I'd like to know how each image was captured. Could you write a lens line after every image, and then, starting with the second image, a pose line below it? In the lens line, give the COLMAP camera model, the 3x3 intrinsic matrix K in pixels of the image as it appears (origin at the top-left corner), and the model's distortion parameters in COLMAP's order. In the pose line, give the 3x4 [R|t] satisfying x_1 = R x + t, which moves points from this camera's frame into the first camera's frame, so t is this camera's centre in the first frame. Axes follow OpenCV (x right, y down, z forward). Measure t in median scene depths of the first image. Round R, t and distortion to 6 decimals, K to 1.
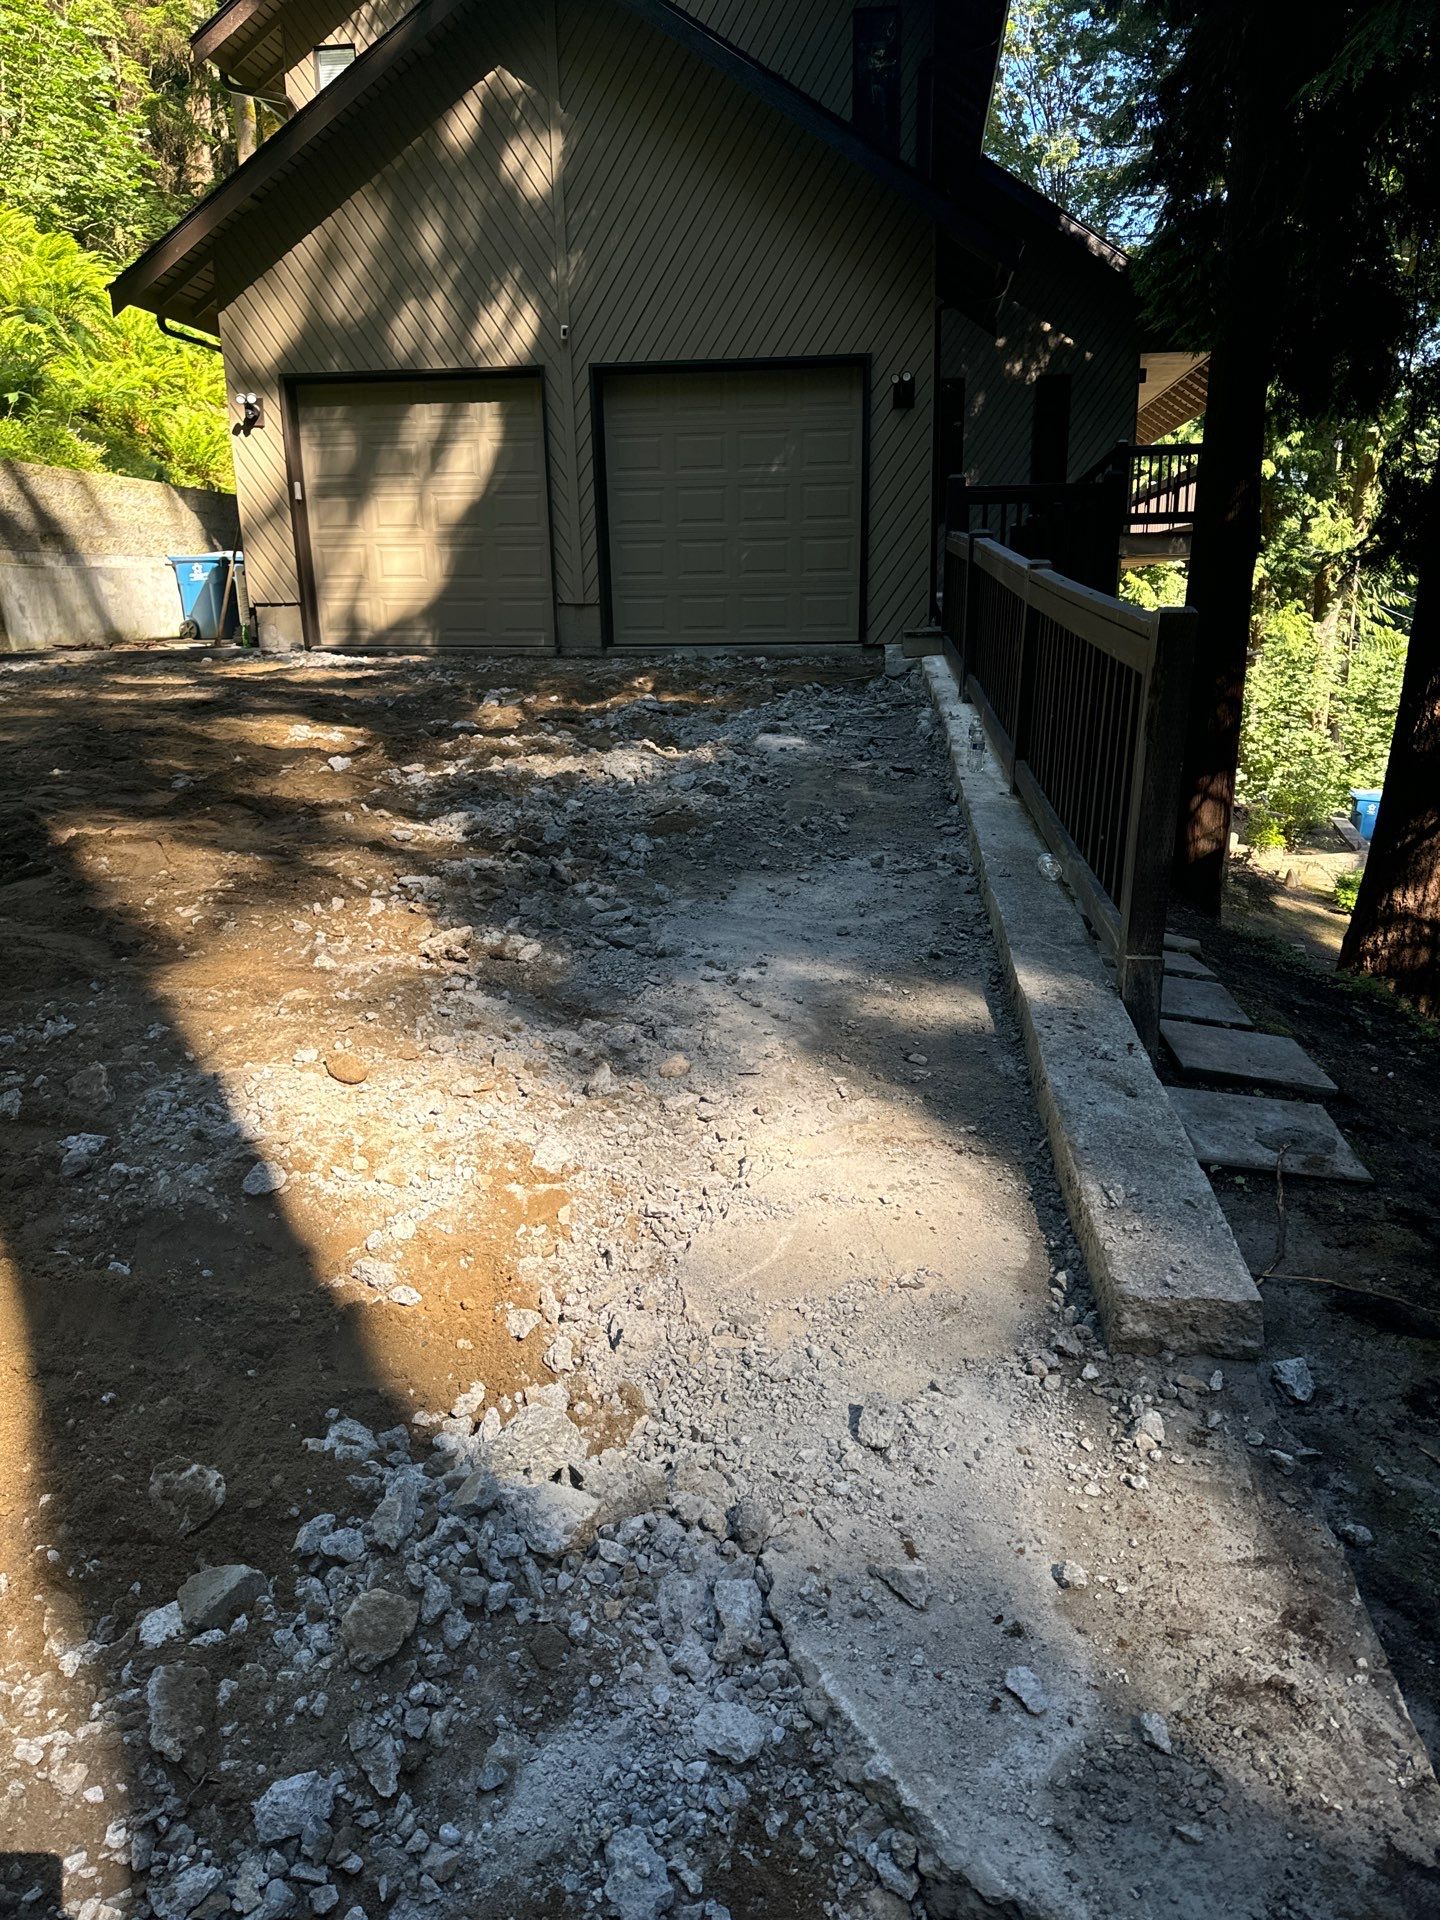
lens RADIAL K [[1361.1, 0, 719.3], [0, 1361.1, 994.9], [0, 0, 1]] dist [0.006311, -0.033231]
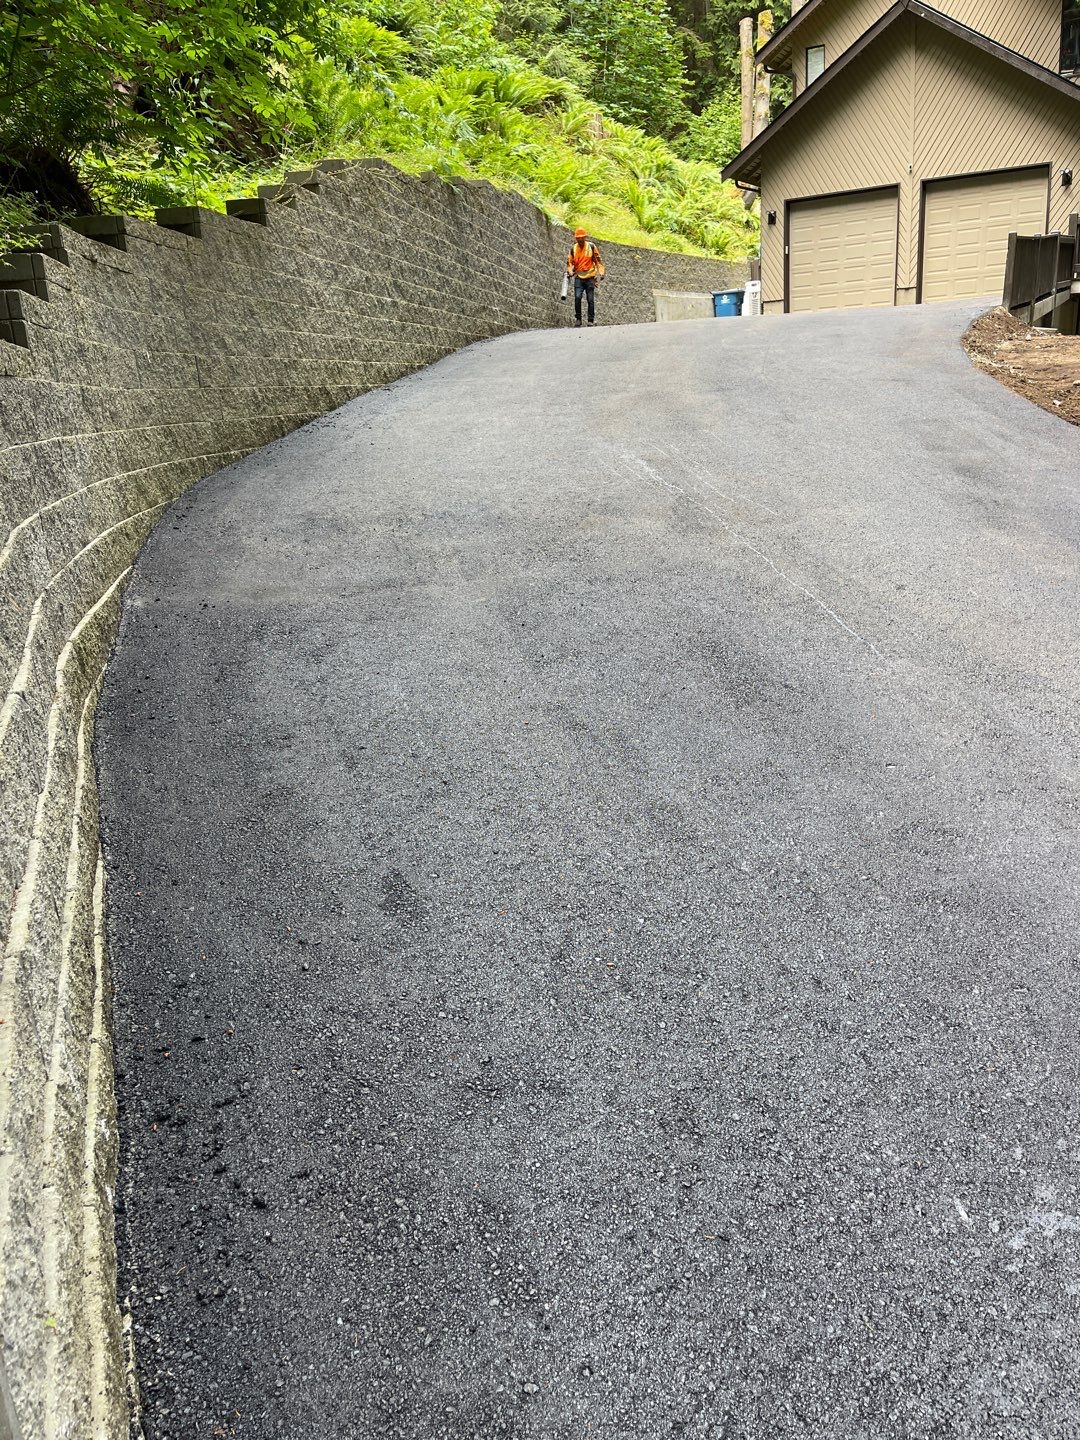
lens RADIAL K [[1020.8, 0, 539.5], [0, 1020.8, 746.1], [0, 0, 1]] dist [0.006311, -0.033231]
pose [[0.903161, 0.099257, -0.417670, 0.136771], [-0.066721, 0.993537, 0.091834, 0.373920], [0.424086, -0.055074, 0.903946, -0.884600]]
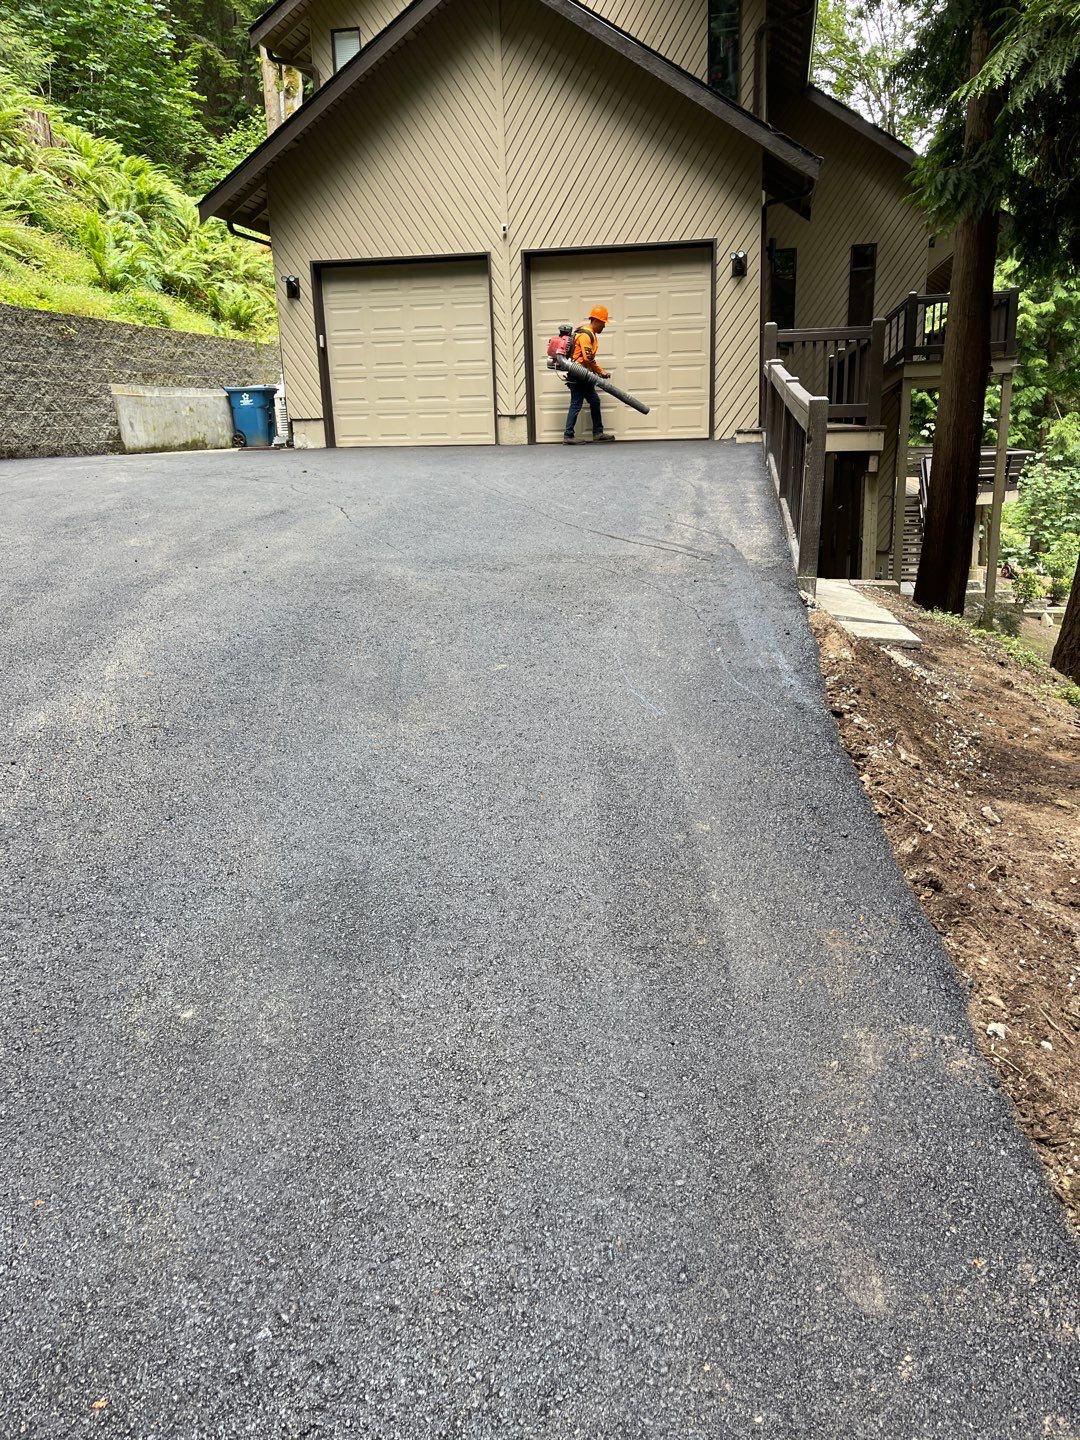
lens RADIAL K [[1063.1, 0, 540.0], [0, 1063.1, 720.0], [0, 0, 1]] dist [0.086041, -0.128509]
pose [[0.997278, 0.006955, -0.073401, 0.012476], [-0.007663, 0.999927, -0.009371, 0.047062], [0.073330, 0.009908, 0.997258, -0.136937]]
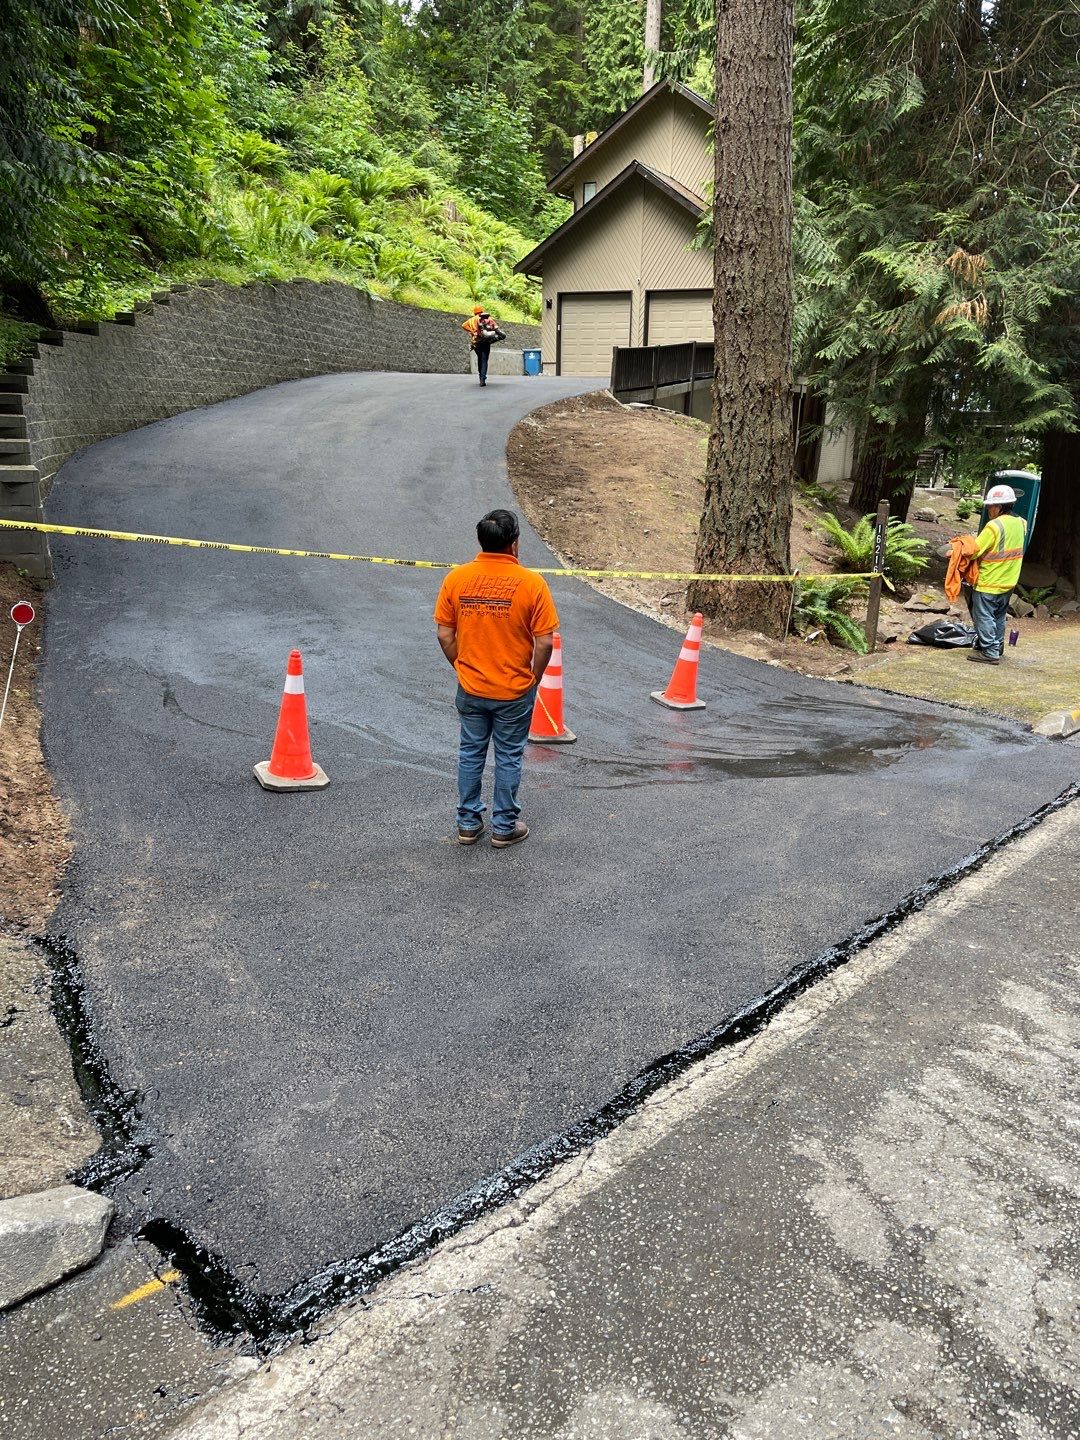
lens RADIAL K [[1000.4, 0, 540.0], [0, 1000.4, 720.0], [0, 0, 1]] dist [0.000447, -0.000140]
pose [[0.930308, 0.141533, -0.338371, 0.630448], [-0.133260, 0.989933, 0.047686, 0.480529], [0.341714, 0.000728, 0.939804, -1.350721]]
